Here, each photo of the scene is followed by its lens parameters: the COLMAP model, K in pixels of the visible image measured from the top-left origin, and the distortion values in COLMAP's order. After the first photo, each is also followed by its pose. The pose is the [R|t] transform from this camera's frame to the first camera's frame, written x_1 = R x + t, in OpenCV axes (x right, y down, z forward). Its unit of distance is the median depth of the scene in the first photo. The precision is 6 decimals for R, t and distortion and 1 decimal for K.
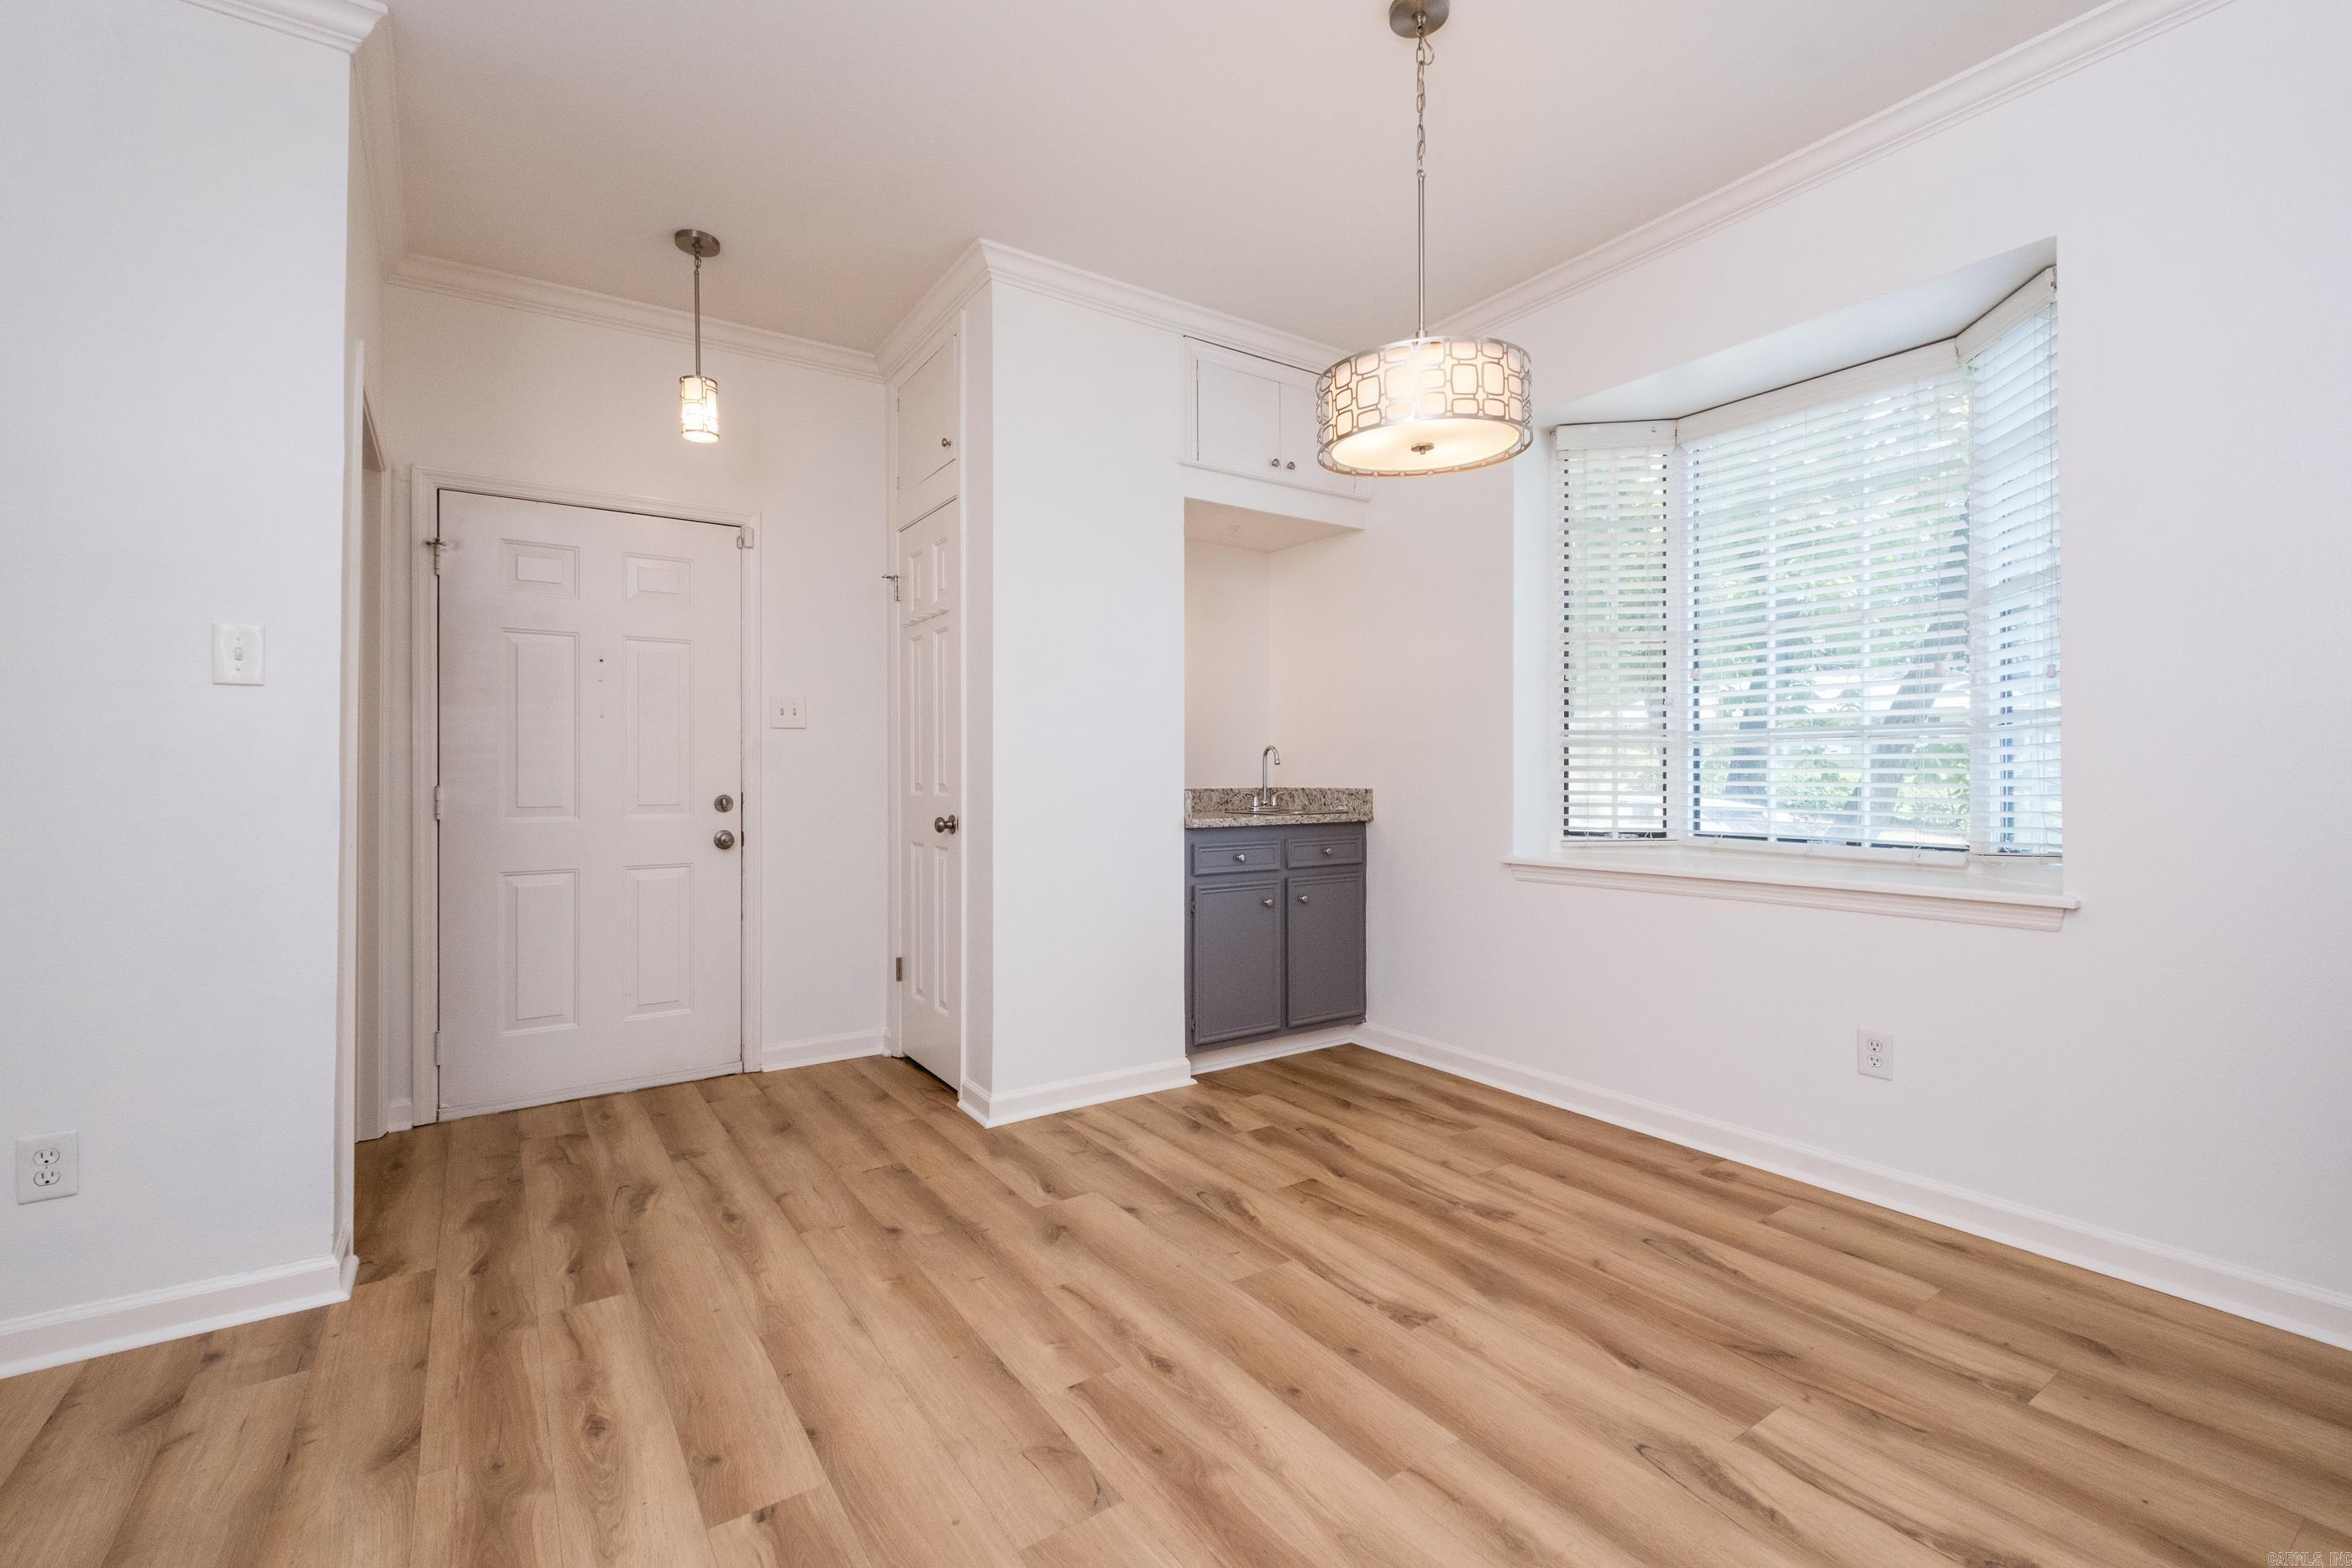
lens RADIAL K [[1019.1, 0, 1199.5], [0, 1019.1, 768.7], [0, 0, 1]] dist [0.006034, -0.004789]
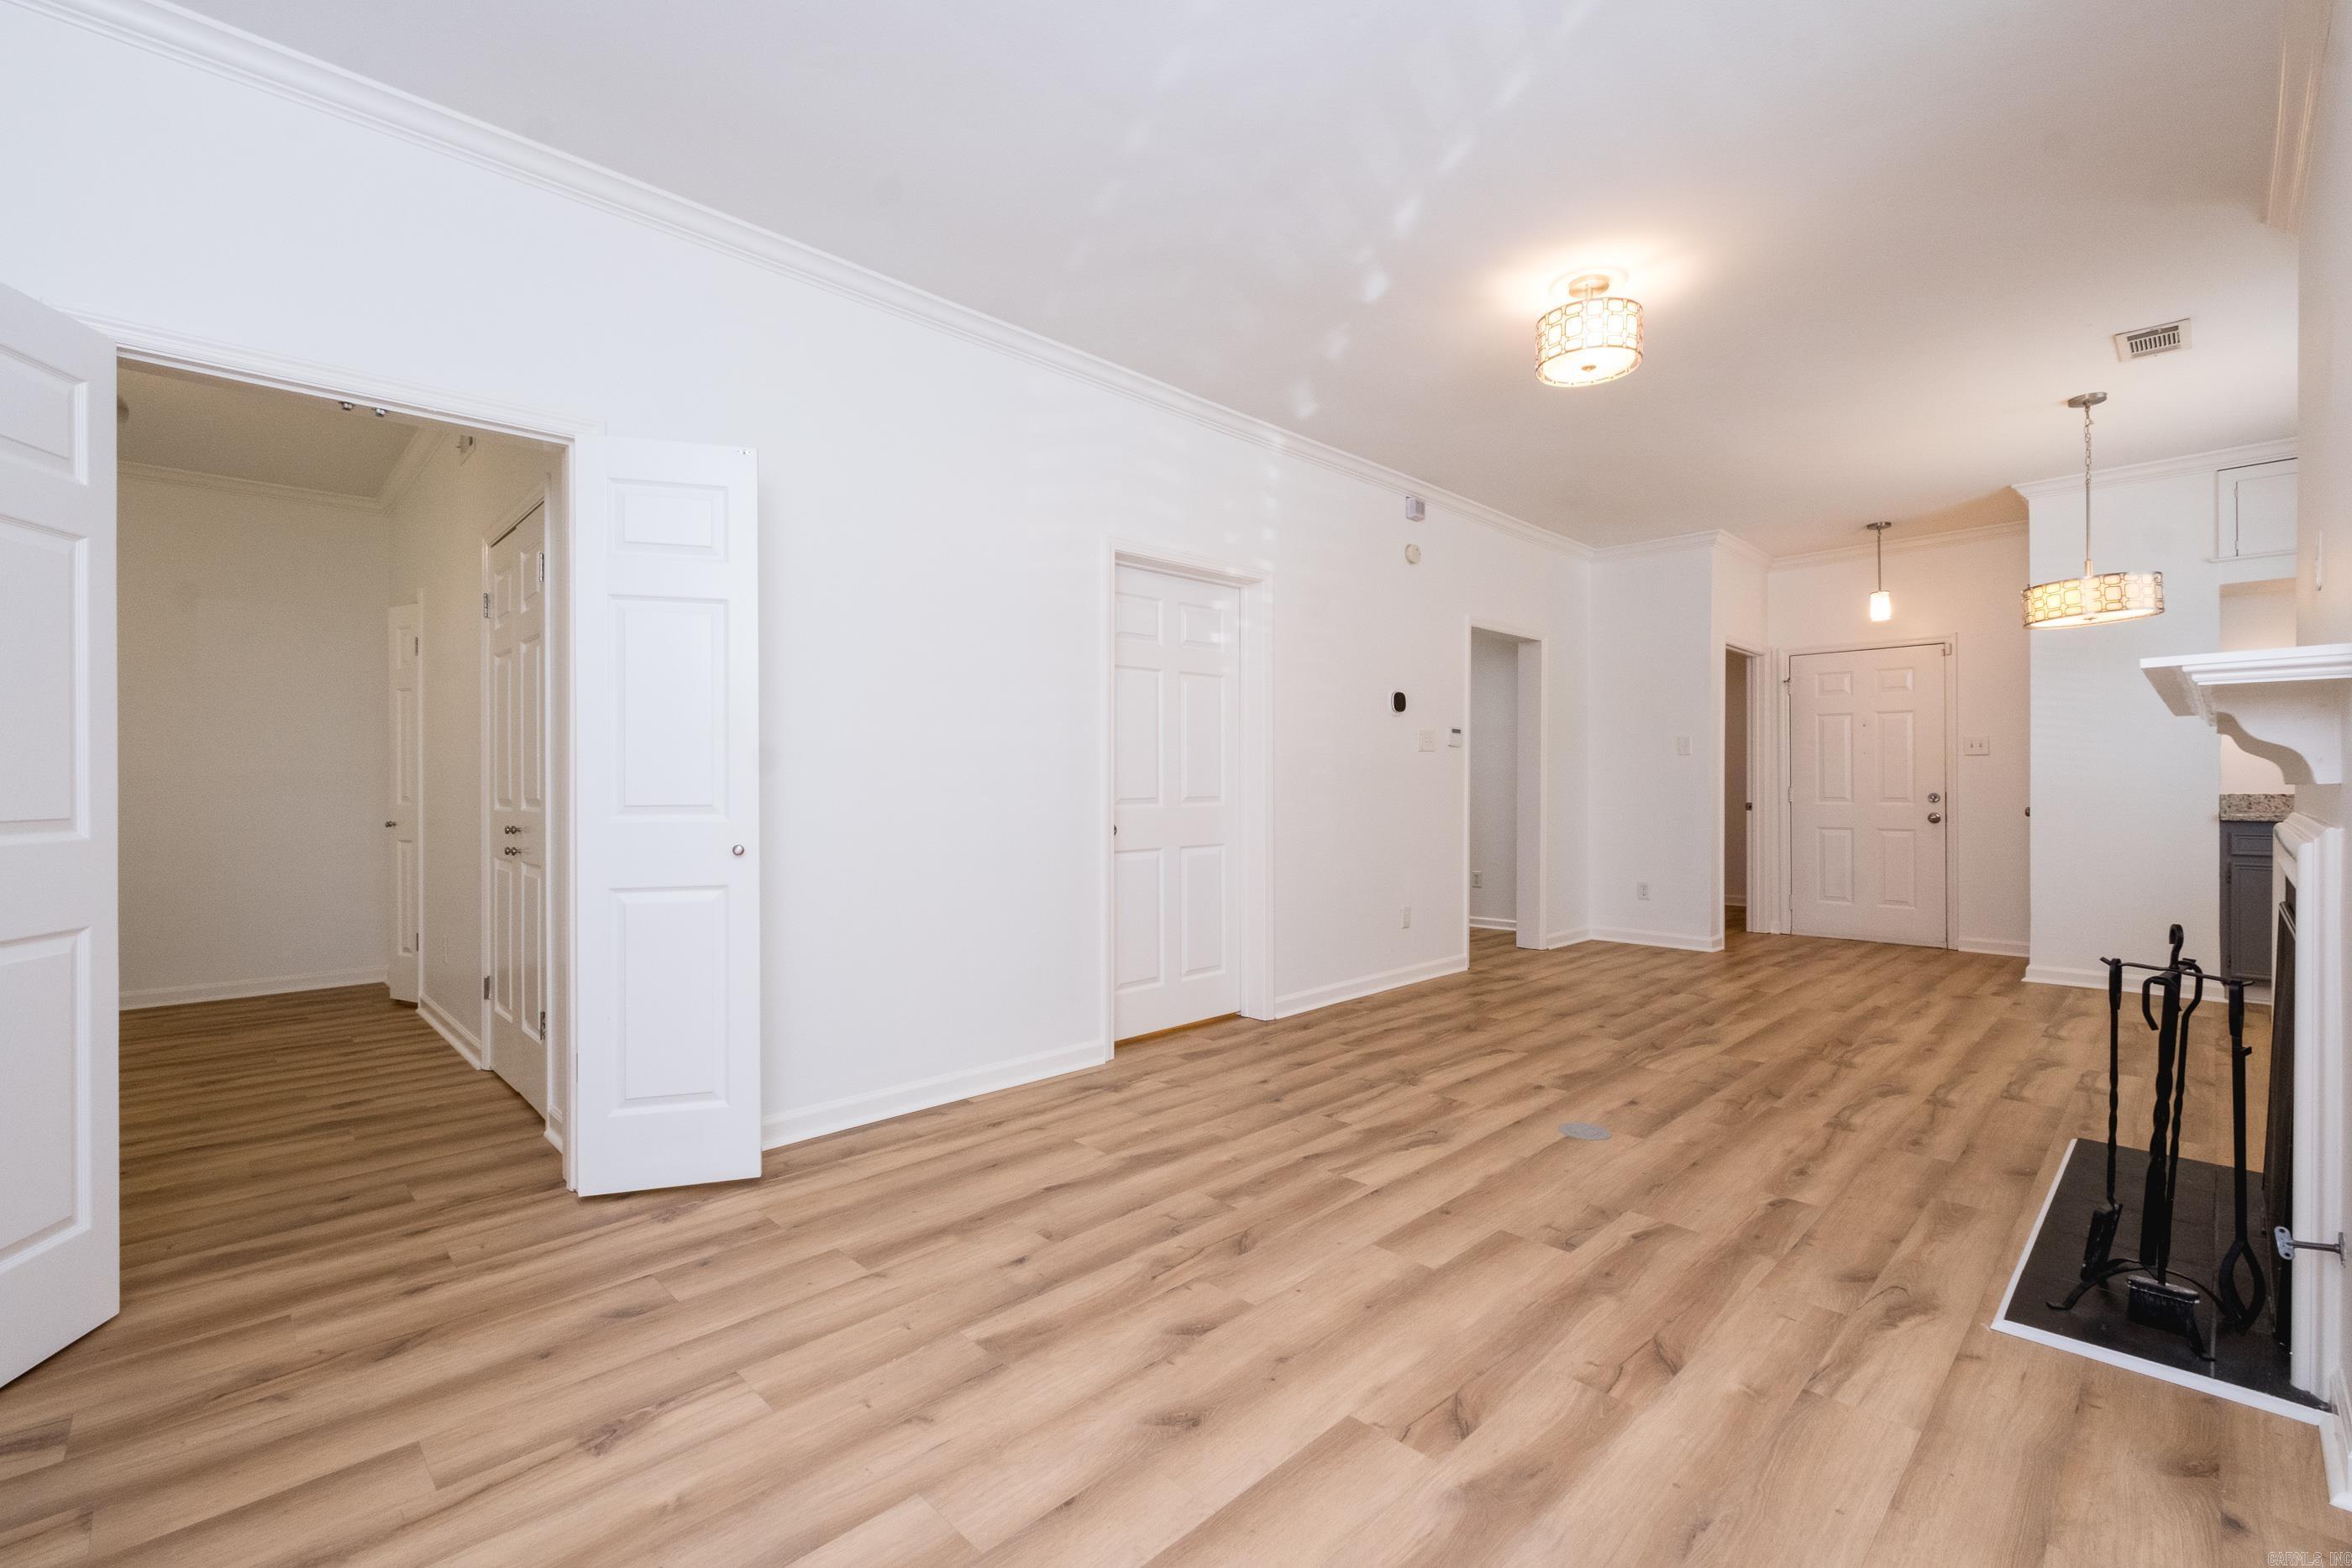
lens RADIAL K [[1019.1, 0, 1167.1], [0, 1019.1, 781.7], [0, 0, 1]] dist [0.006034, -0.004789]
pose [[0.153064, 0.000503, -0.988216, 1.317955], [0.005289, 0.999985, 0.001328, -0.005342], [0.988202, -0.005430, 0.153059, -0.737592]]
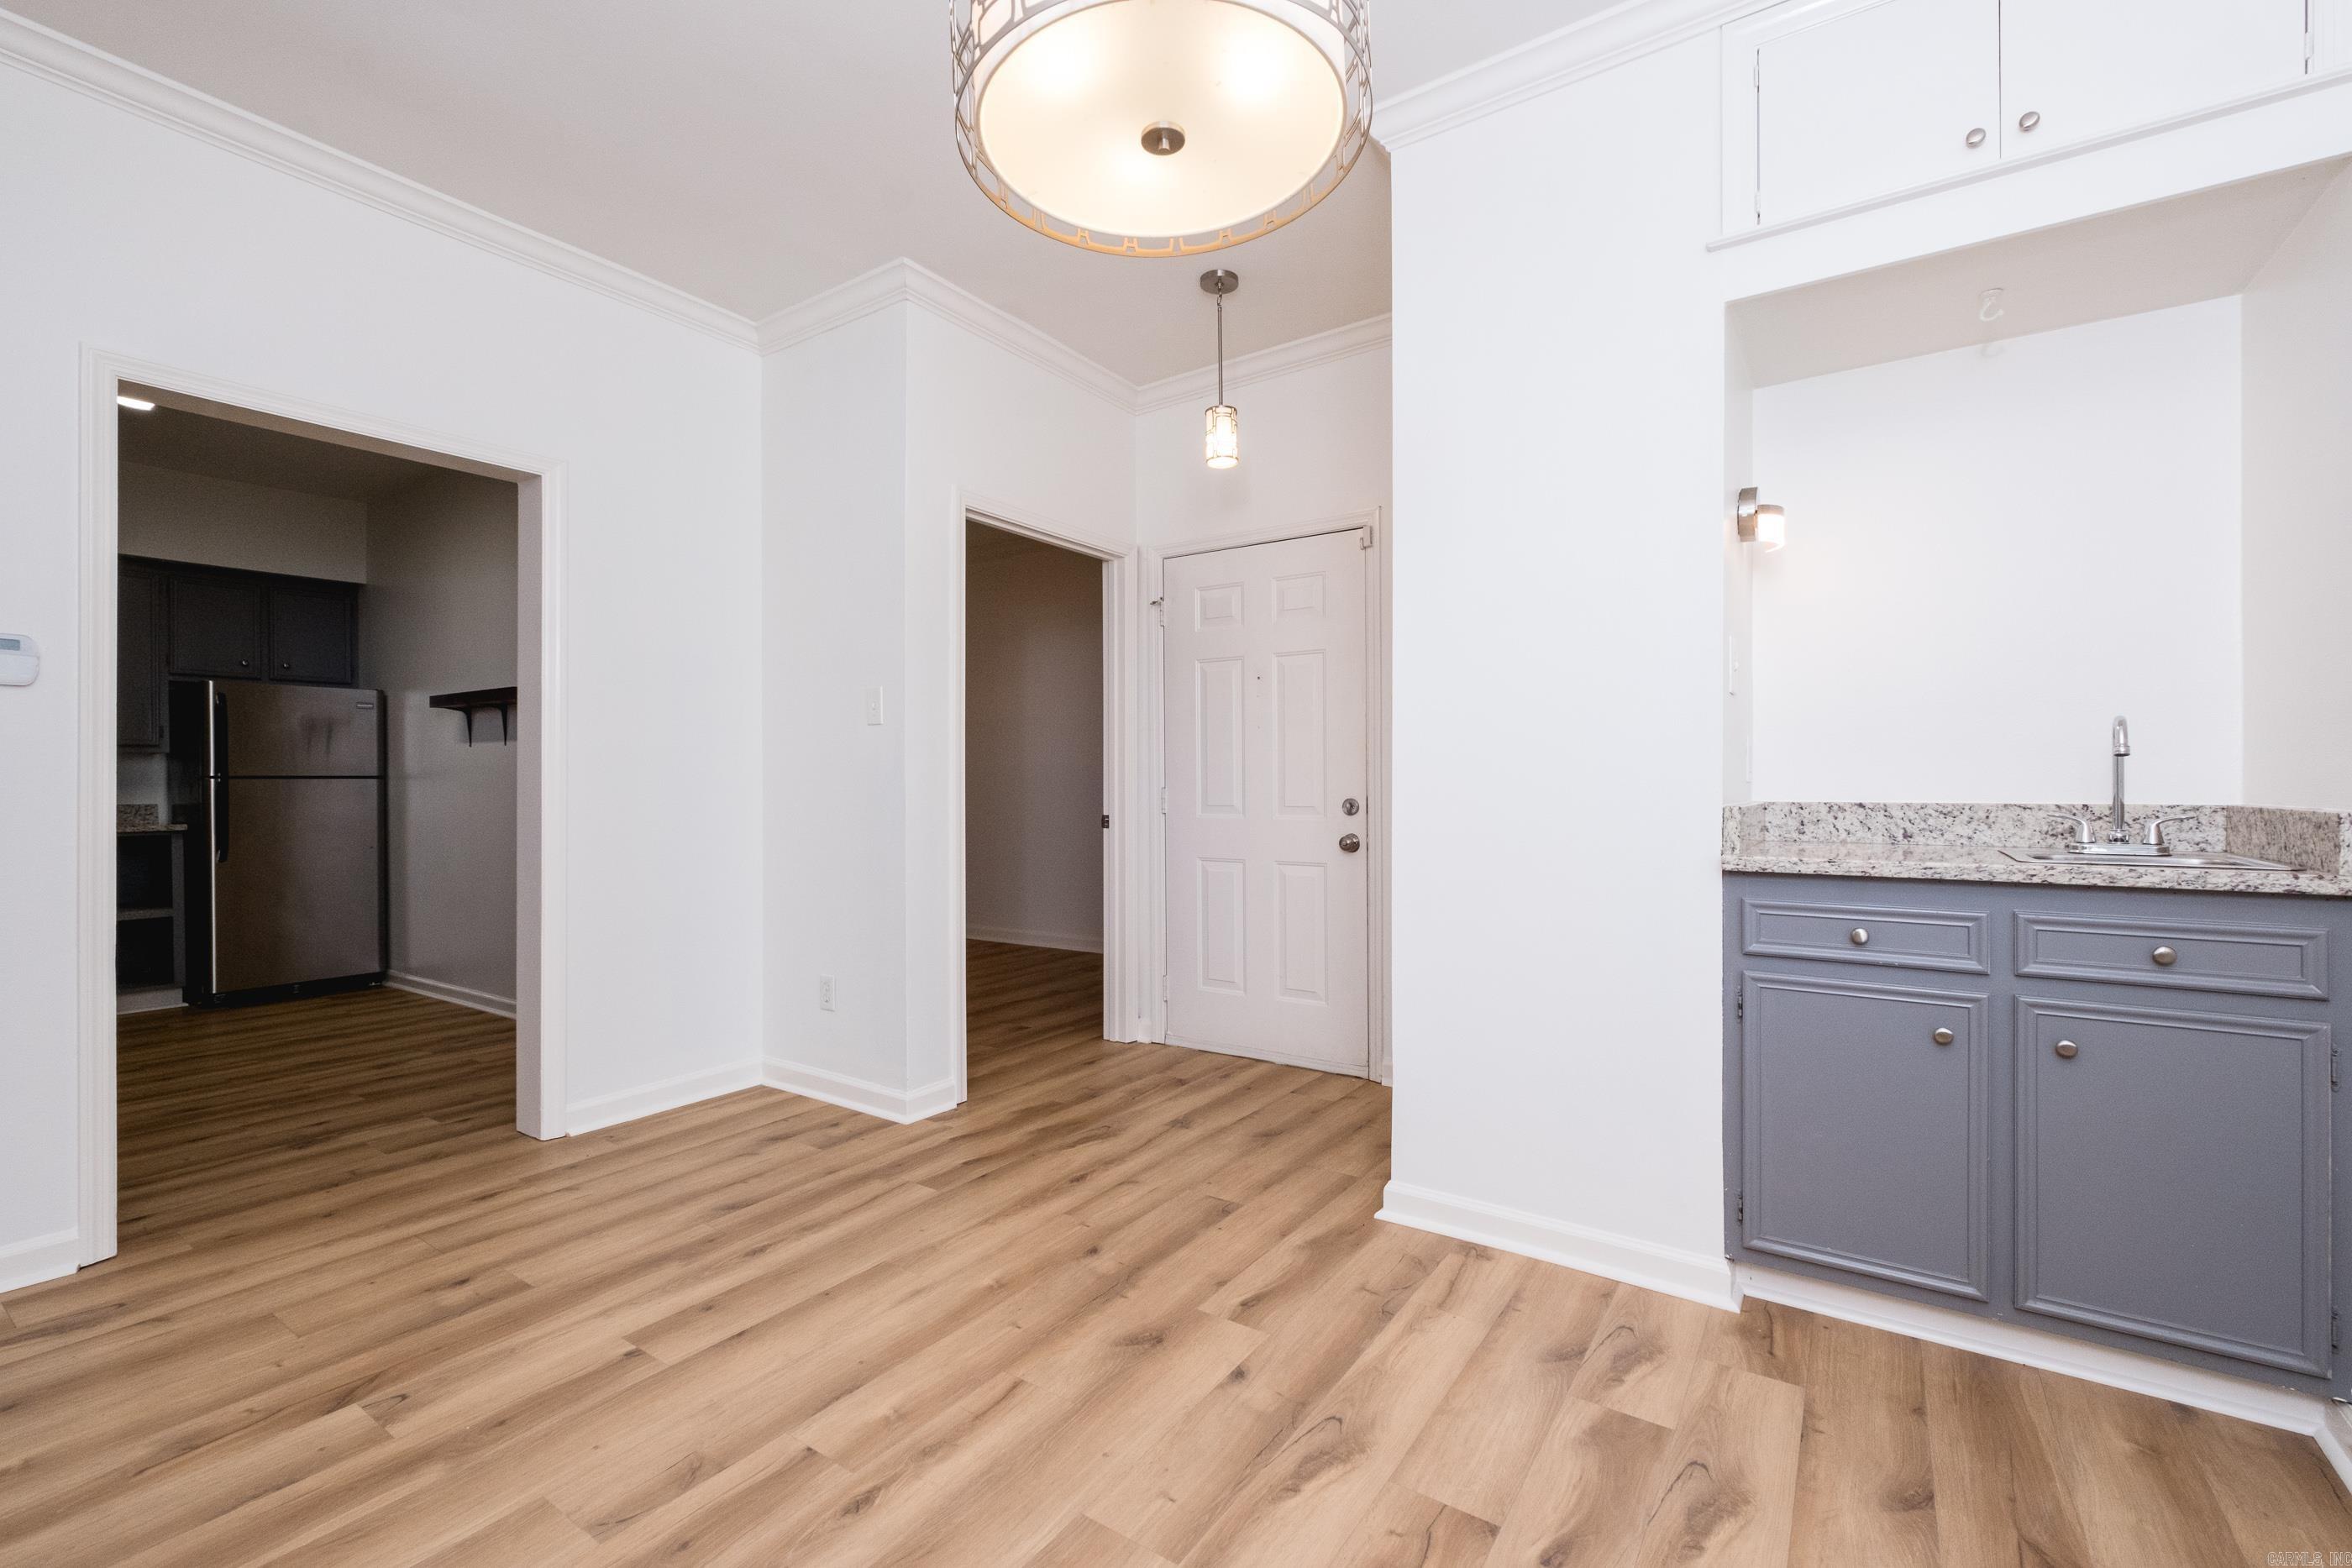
lens RADIAL K [[1019.1, 0, 1178.2], [0, 1019.1, 777.6], [0, 0, 1]] dist [0.006034, -0.004789]
pose [[0.348094, 0.000470, -0.937459, 0.490532], [0.006931, 0.999971, 0.003075, 0.001671], [0.937434, -0.007568, 0.348081, 0.575799]]
